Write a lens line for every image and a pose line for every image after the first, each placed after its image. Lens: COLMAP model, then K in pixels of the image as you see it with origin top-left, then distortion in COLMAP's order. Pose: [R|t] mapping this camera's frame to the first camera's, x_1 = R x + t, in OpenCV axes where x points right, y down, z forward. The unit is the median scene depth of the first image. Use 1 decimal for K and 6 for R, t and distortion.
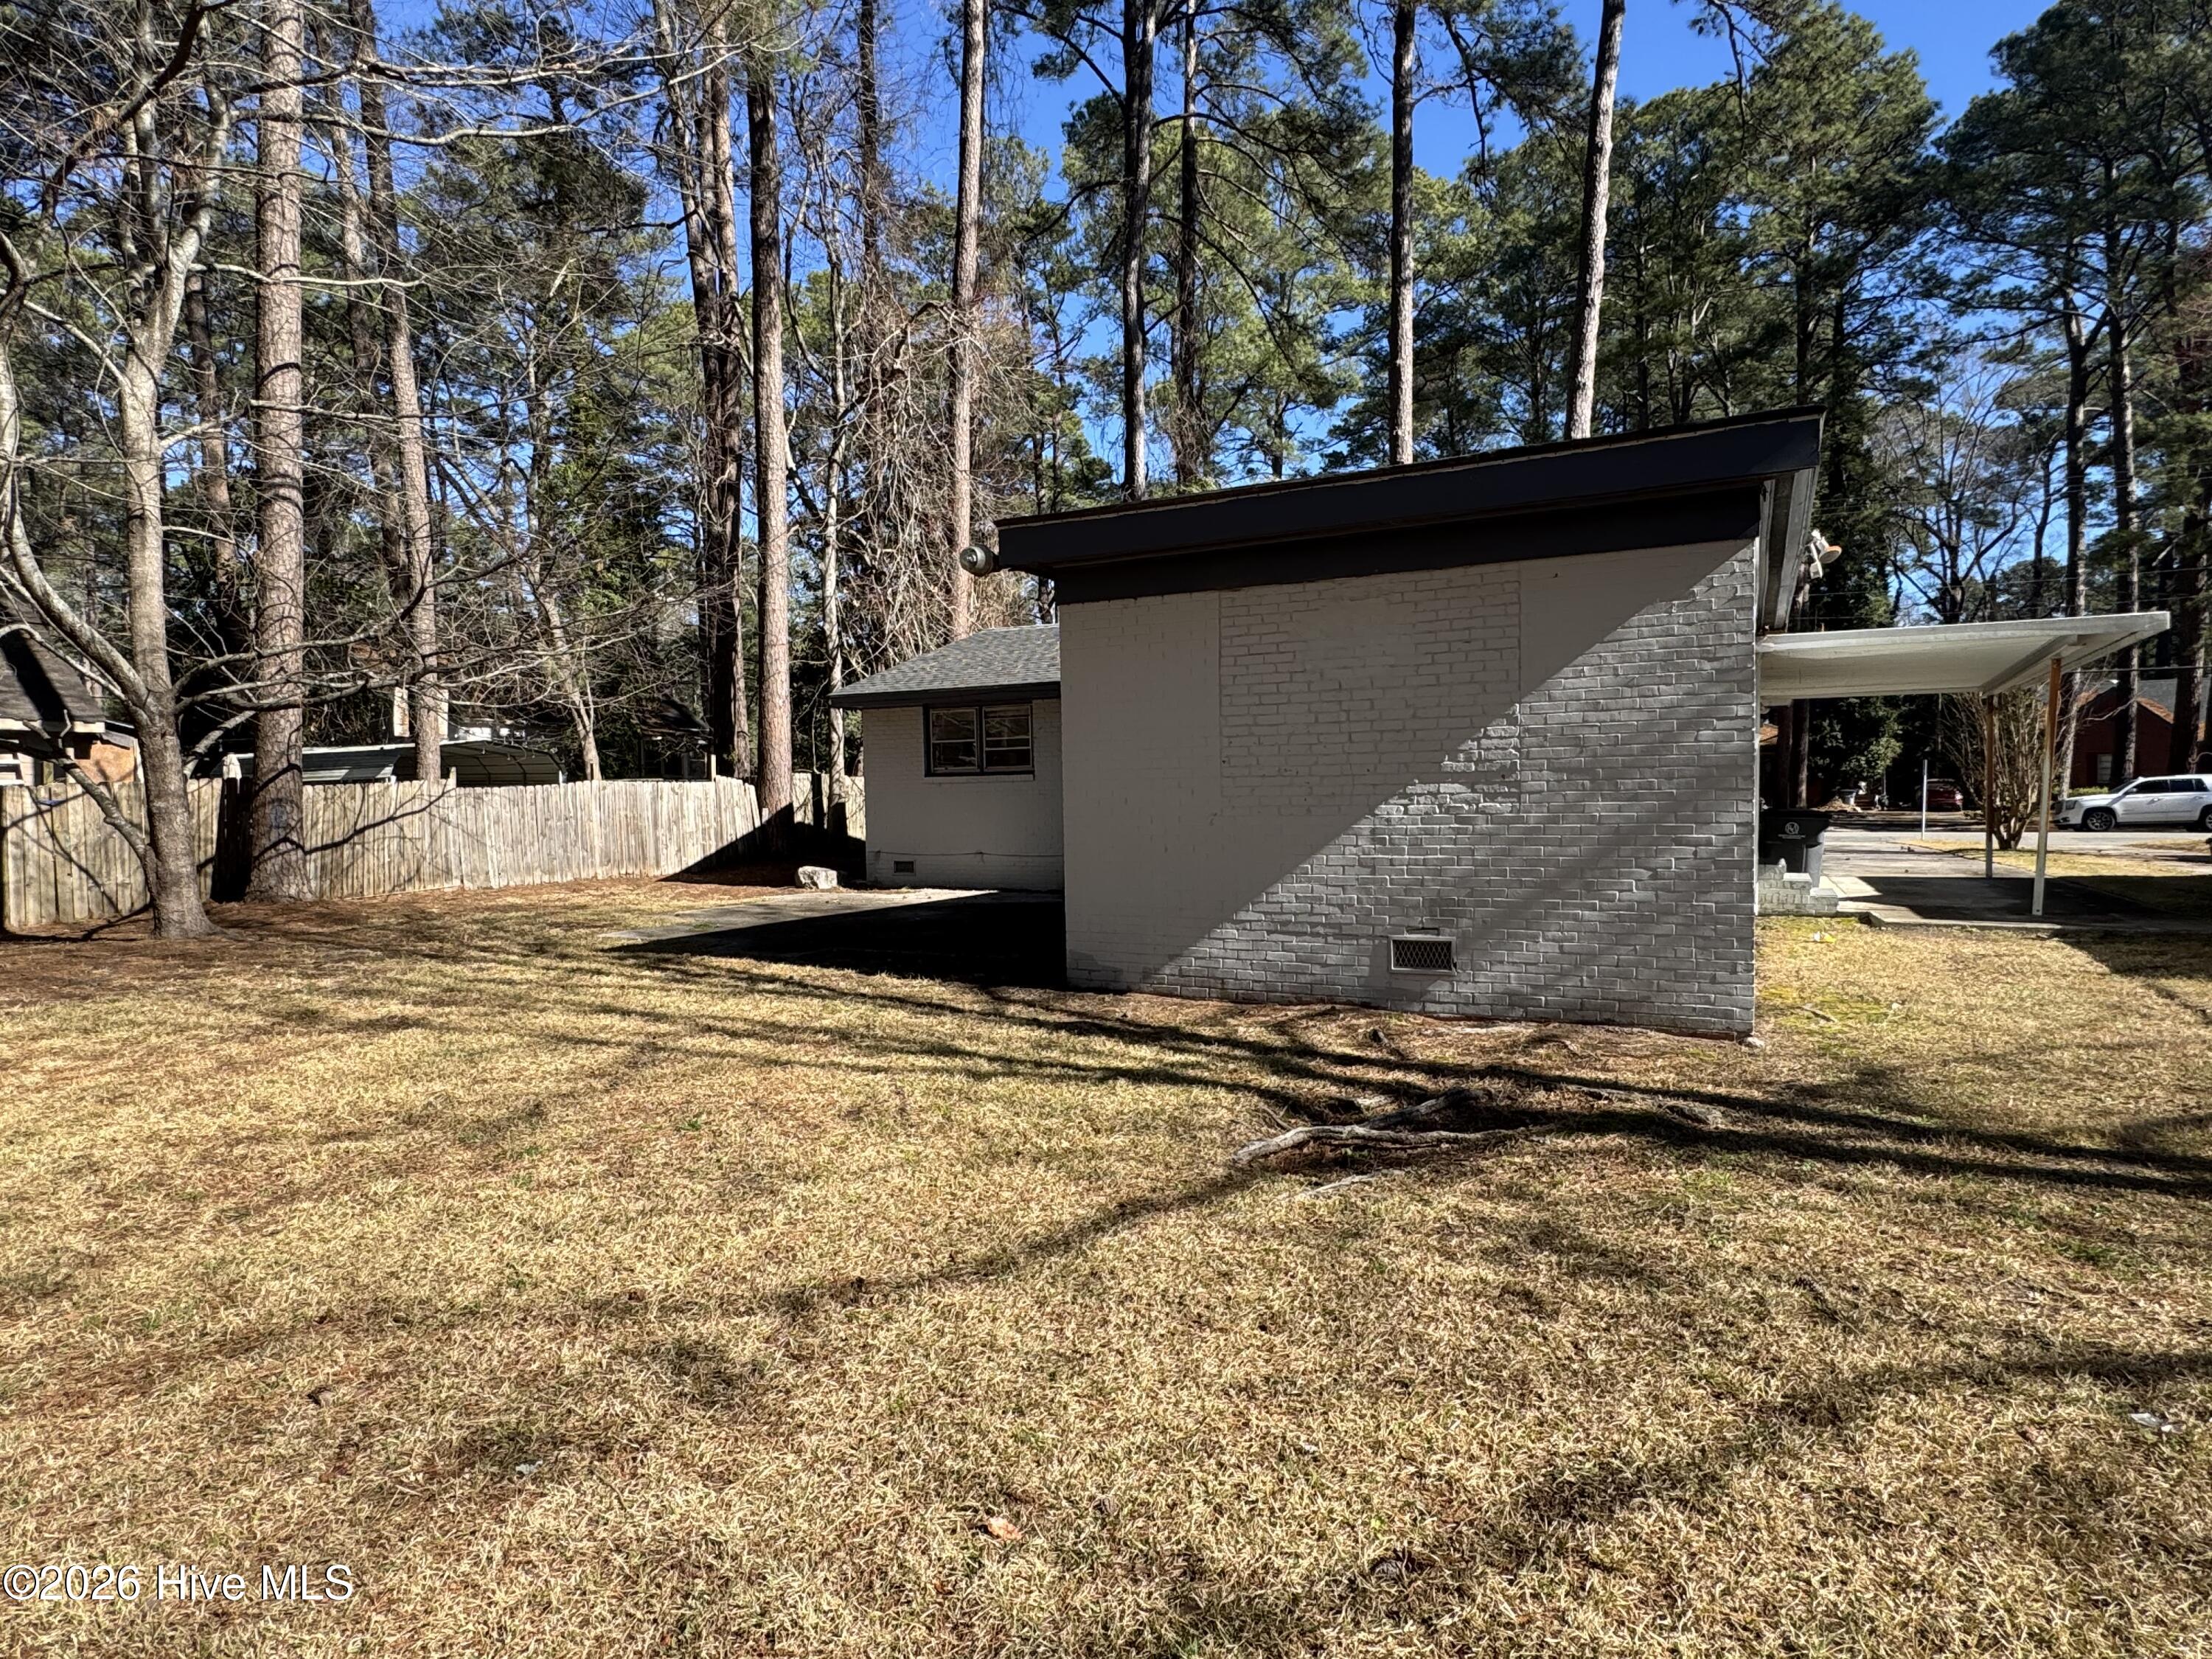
lens RADIAL K [[1238.6, 0, 1101.6], [0, 1238.6, 834.2], [0, 0, 1]] dist [-0.006324, 0.005017]
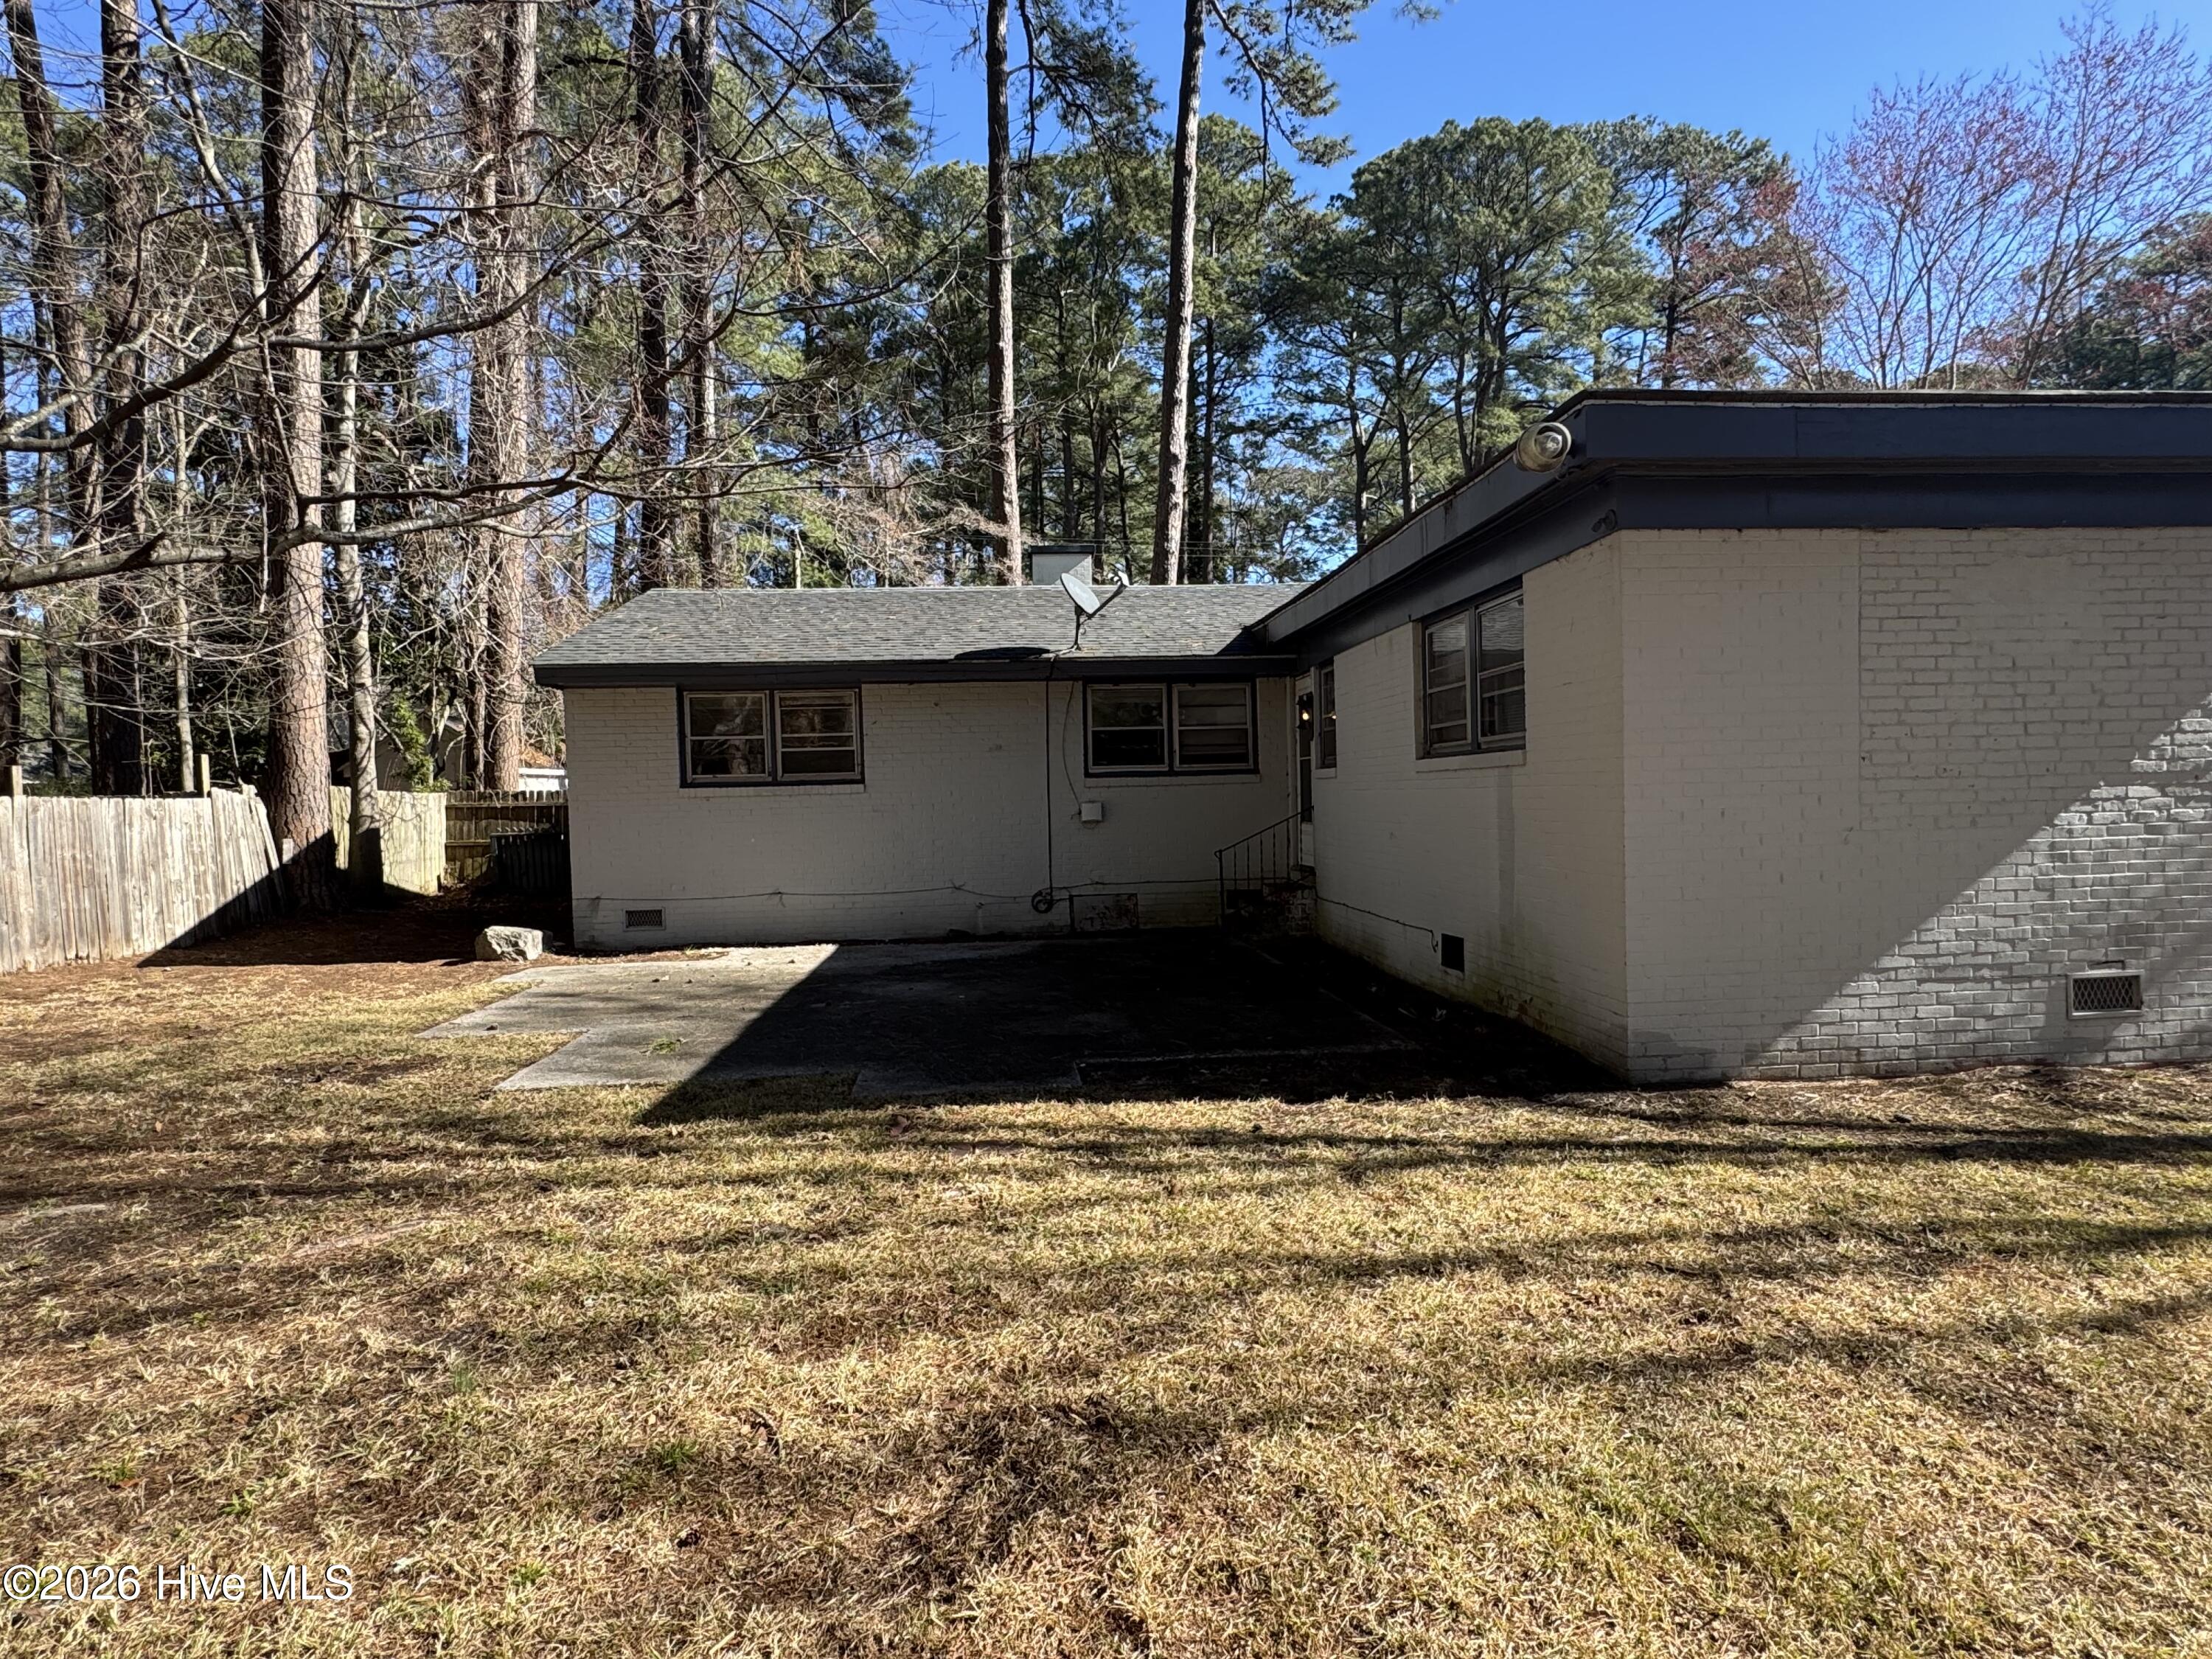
lens RADIAL K [[1238.6, 0, 1103.5], [0, 1238.6, 830.7], [0, 0, 1]] dist [-0.006324, 0.005017]
pose [[0.842588, -0.019896, 0.538190, -0.669850], [0.028552, 0.999562, -0.007749, -0.021561], [-0.537801, 0.021896, 0.842788, 0.598723]]
